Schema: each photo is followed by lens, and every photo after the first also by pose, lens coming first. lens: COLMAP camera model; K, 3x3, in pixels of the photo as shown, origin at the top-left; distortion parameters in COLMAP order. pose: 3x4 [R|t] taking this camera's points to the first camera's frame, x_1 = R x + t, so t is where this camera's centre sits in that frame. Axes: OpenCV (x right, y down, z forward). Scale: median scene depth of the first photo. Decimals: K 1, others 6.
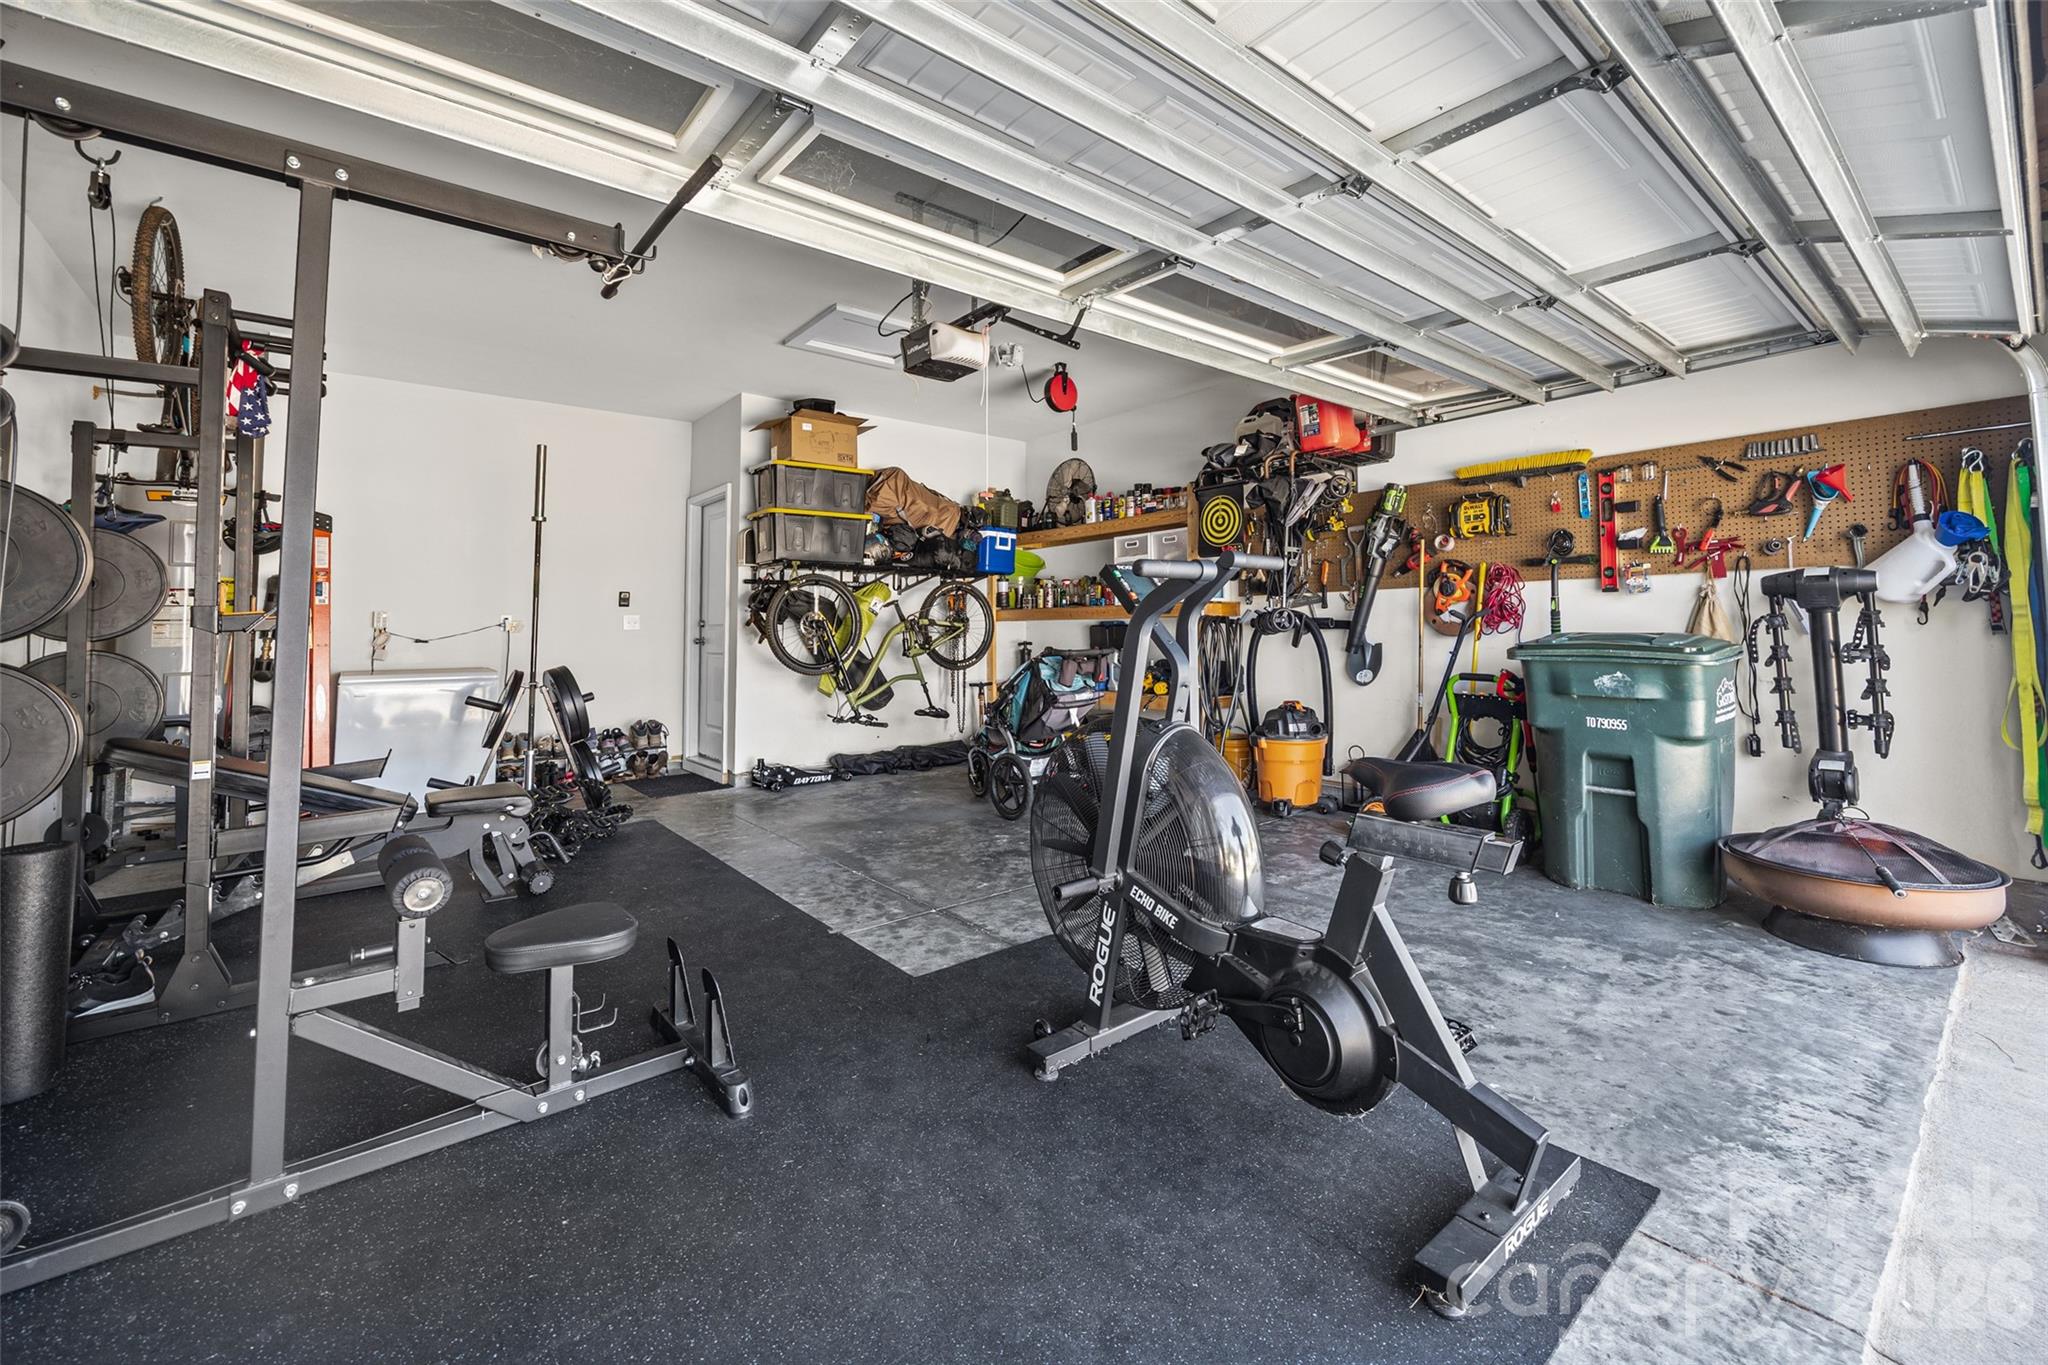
lens RADIAL K [[820.5, 0, 1024.0], [0, 820.5, 682.5], [0, 0, 1]] dist [0.003153, 0.000169]
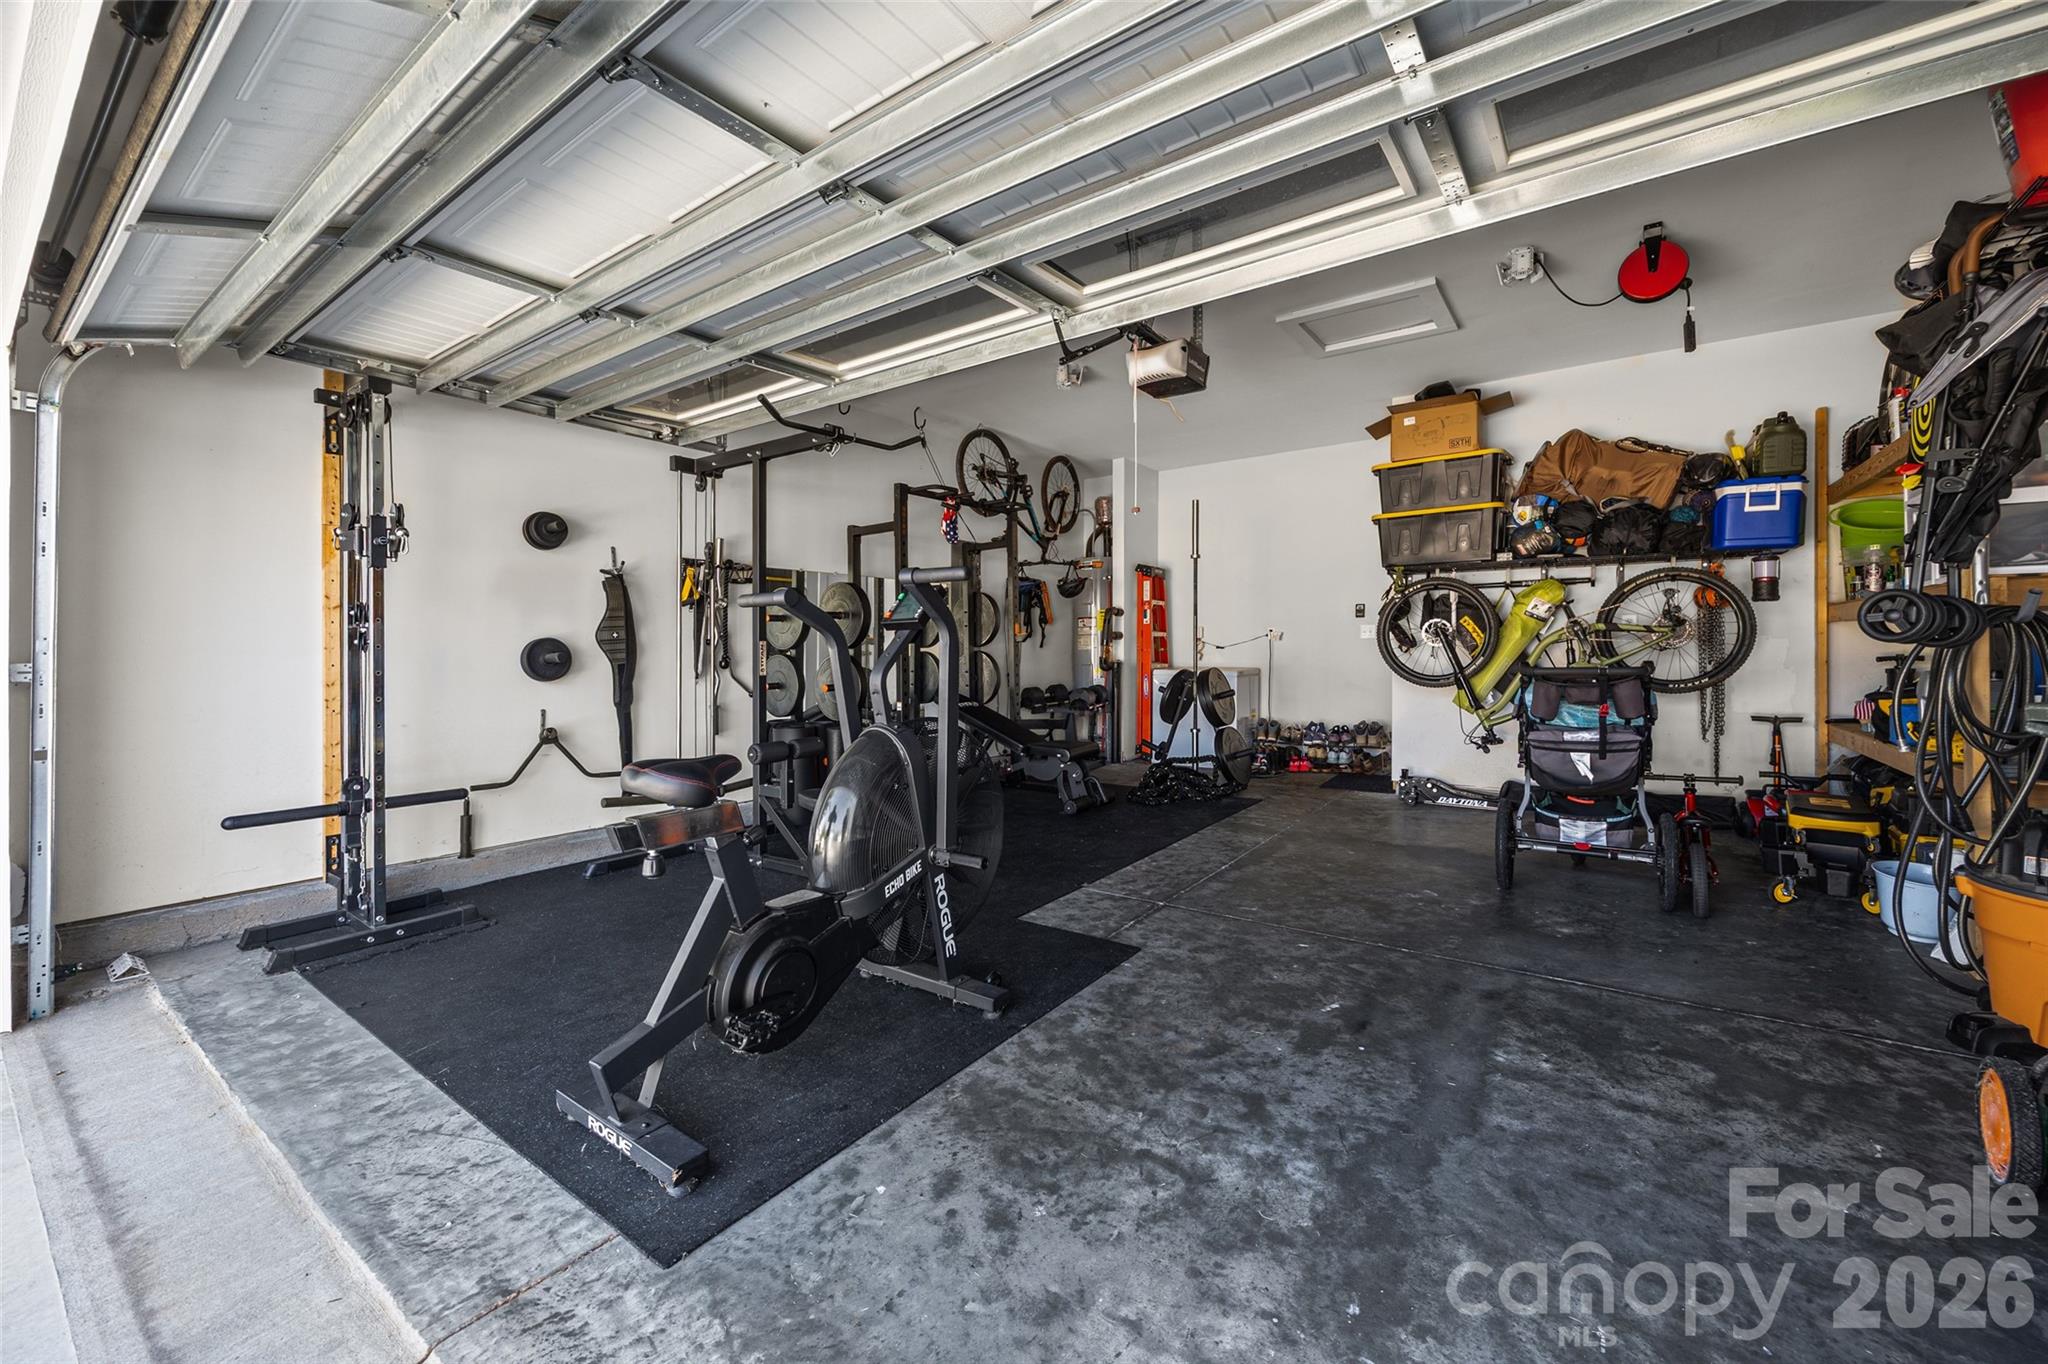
lens RADIAL K [[802.3, 0, 1031.6], [0, 802.3, 672.3], [0, 0, 1]] dist [-0.001911, -0.000234]
pose [[0.269797, 0.037522, -0.962186, 0.942120], [-0.057368, 0.998092, 0.022836, -0.037322], [0.961207, 0.049038, 0.271435, 0.621679]]
